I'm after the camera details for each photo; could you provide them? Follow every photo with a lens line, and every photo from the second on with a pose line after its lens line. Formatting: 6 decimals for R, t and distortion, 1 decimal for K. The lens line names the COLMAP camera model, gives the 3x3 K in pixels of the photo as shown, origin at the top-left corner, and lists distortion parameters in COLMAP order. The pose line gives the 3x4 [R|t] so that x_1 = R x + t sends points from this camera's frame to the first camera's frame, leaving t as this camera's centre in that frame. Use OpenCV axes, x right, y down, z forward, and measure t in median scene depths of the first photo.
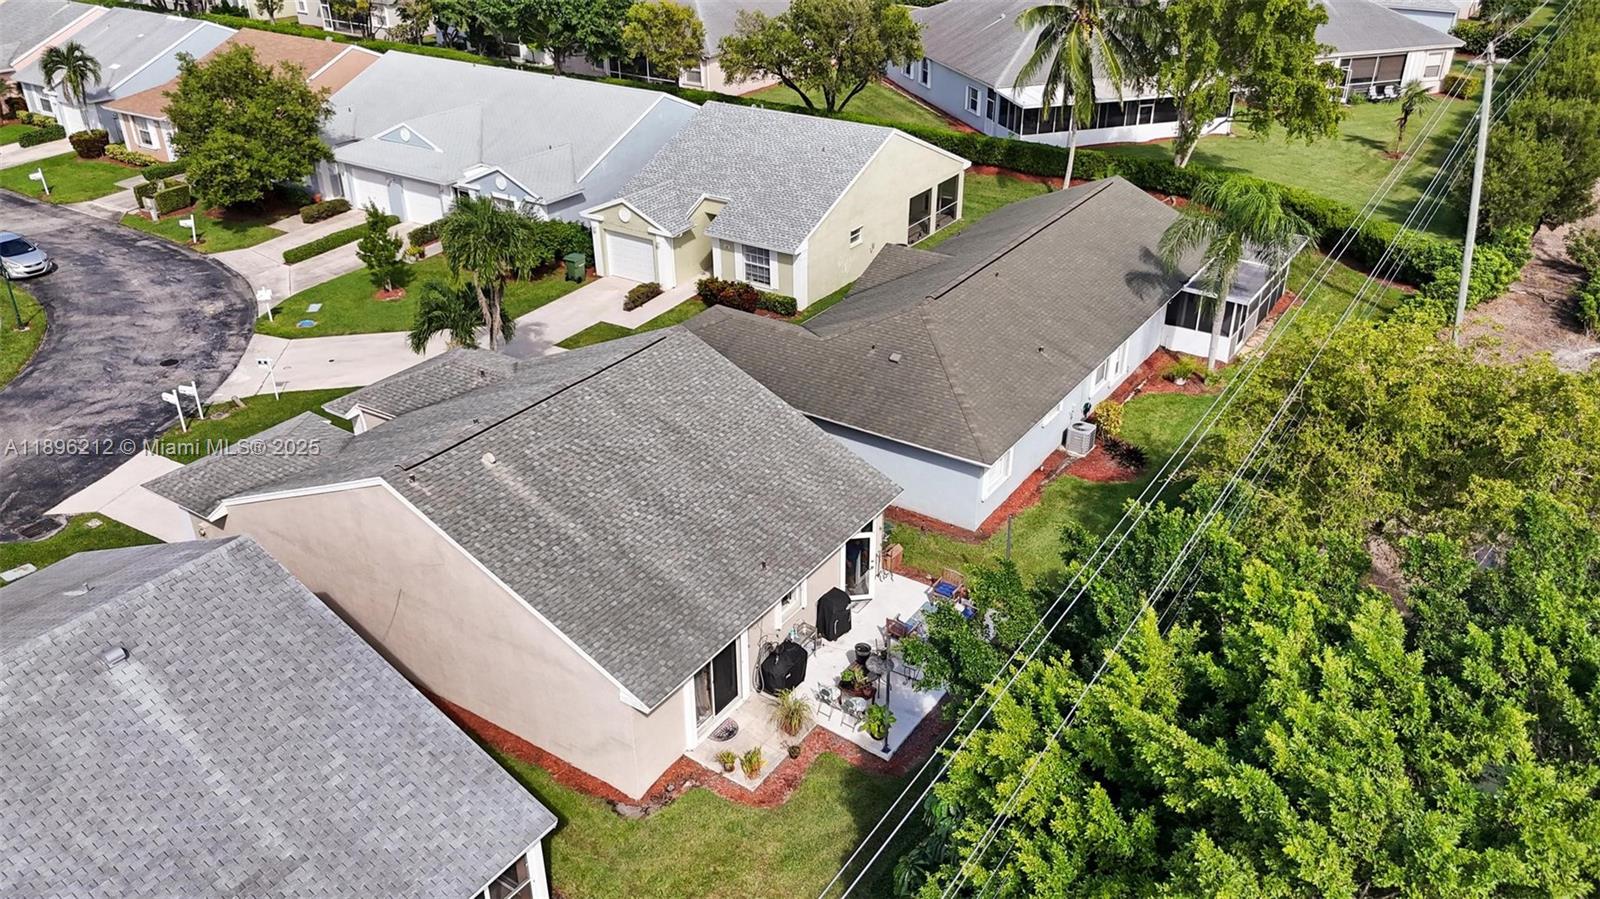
lens RADIAL K [[1194.2, 0, 811.6], [0, 1194.2, 455.5], [0, 0, 1]] dist [0.031572, -0.004791]
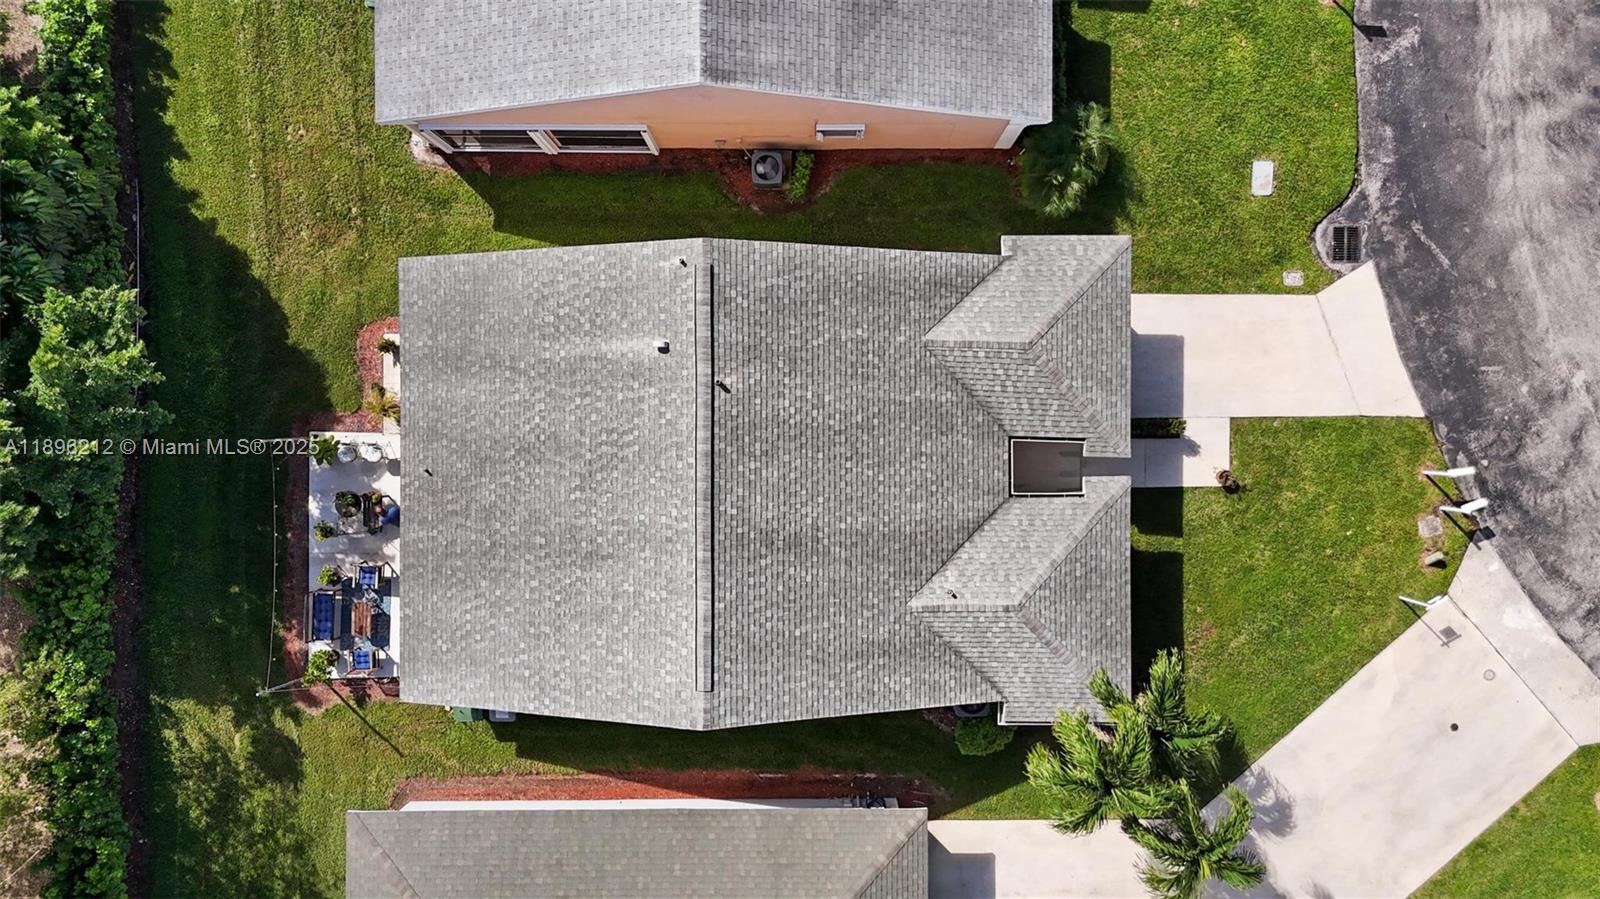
lens RADIAL K [[1194.2, 0, 811.6], [0, 1194.2, 455.5], [0, 0, 1]] dist [0.031572, -0.004791]
pose [[-0.830803, 0.556260, 0.018437, -0.180836], [-0.244272, -0.394199, 0.885967, -0.475198], [0.500097, 0.731561, 0.463381, 0.371880]]
